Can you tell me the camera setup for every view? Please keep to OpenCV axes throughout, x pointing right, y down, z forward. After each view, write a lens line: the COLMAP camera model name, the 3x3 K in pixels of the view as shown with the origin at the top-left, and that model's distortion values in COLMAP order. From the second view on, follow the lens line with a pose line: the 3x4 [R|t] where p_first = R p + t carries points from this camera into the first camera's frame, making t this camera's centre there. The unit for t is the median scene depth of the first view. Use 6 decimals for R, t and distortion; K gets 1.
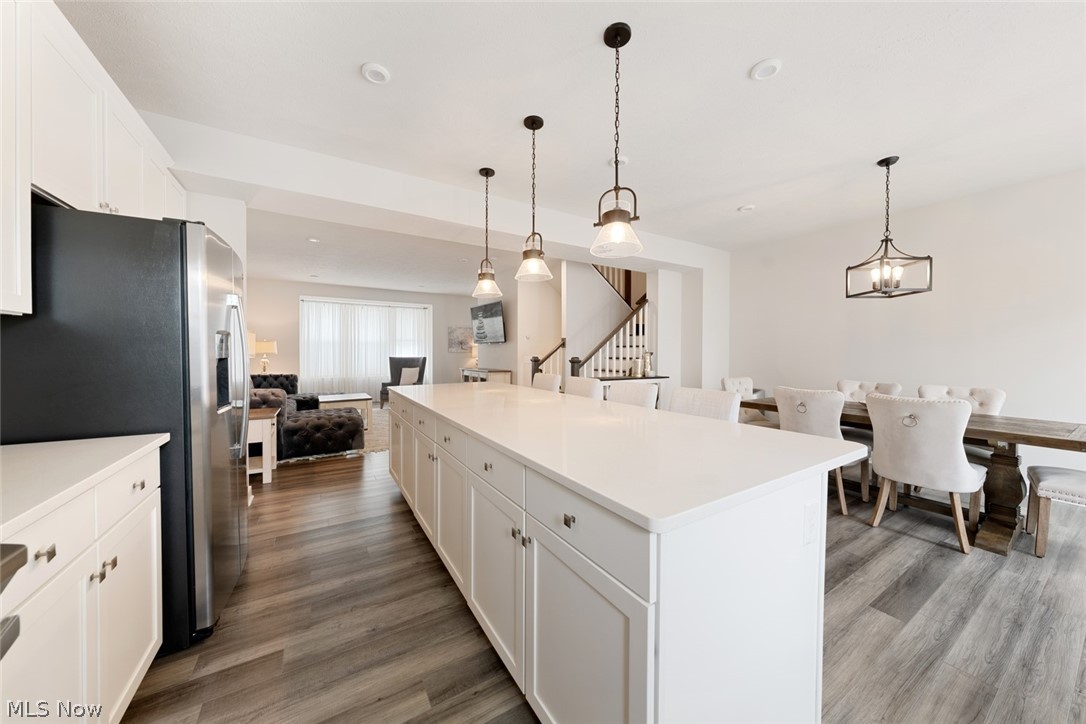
lens RADIAL K [[372.6, 0, 545.6], [0, 372.6, 359.2], [0, 0, 1]] dist [0.001475, 0.000455]
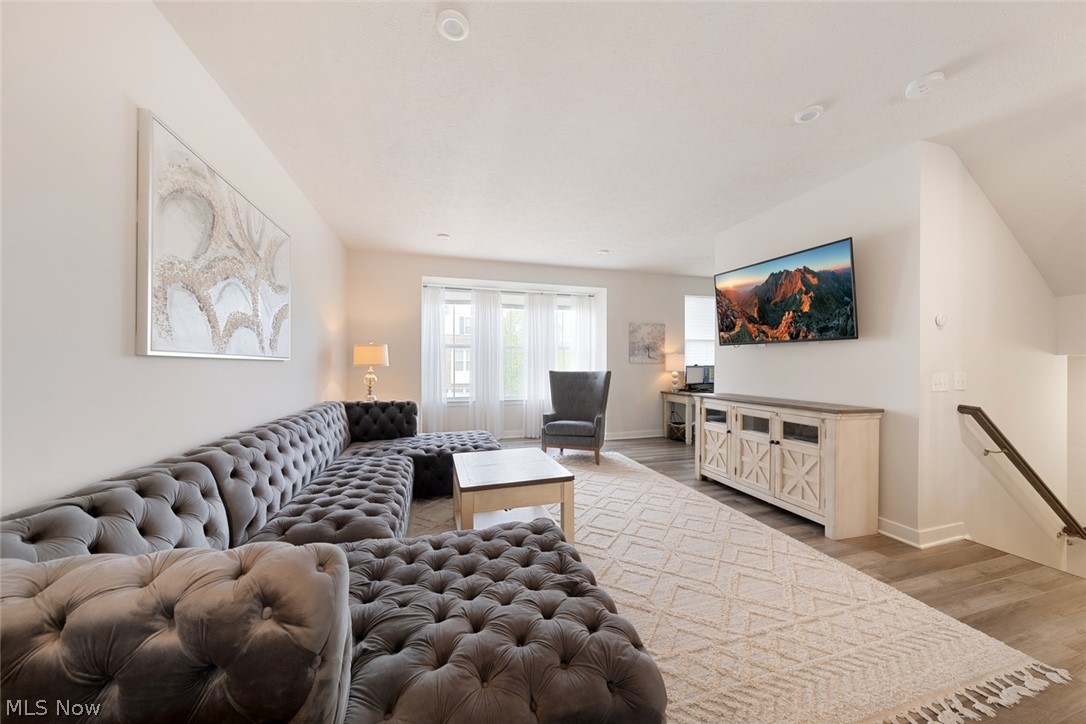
lens RADIAL K [[372.6, 0, 544.4], [0, 372.6, 364.2], [0, 0, 1]] dist [0.001475, 0.000455]
pose [[0.964453, 0.000533, -0.264252, -0.323116], [-0.004137, 0.999906, -0.013084, -0.010747], [0.264220, 0.013712, 0.964365, 0.496283]]
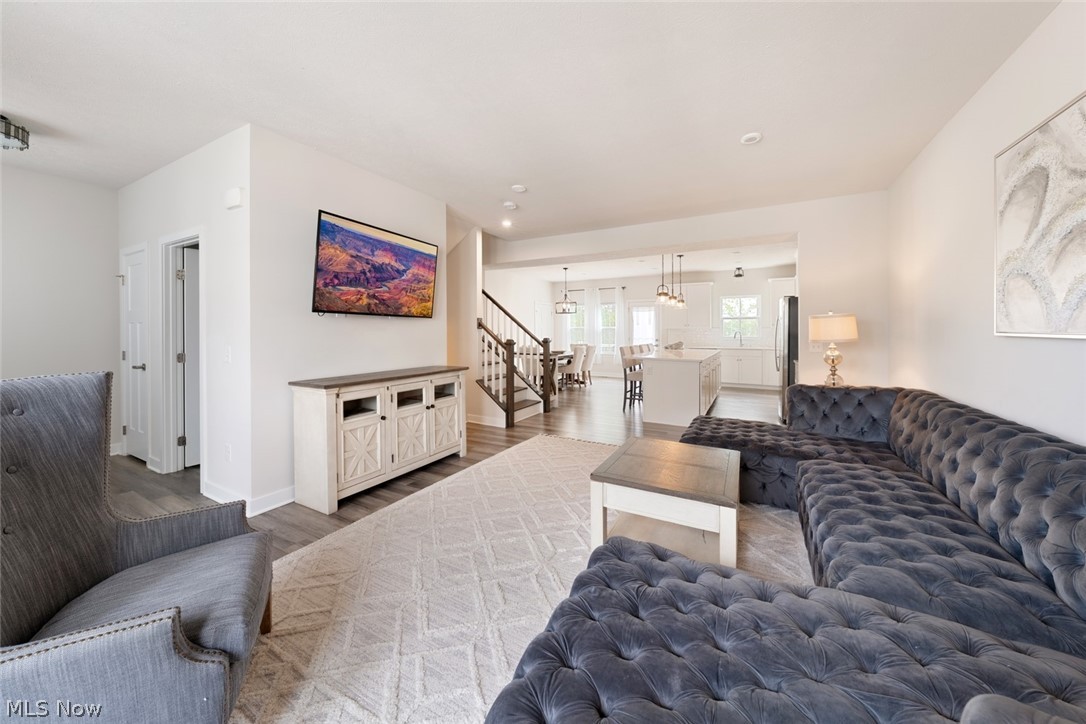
lens RADIAL K [[372.6, 0, 554.0], [0, 372.6, 332.0], [0, 0, 1]] dist [0.001475, 0.000455]
pose [[-0.500250, -0.003942, 0.865872, -0.691484], [0.011438, 0.999872, 0.011160, -0.028602], [-0.865806, 0.015487, -0.500141, 1.107457]]
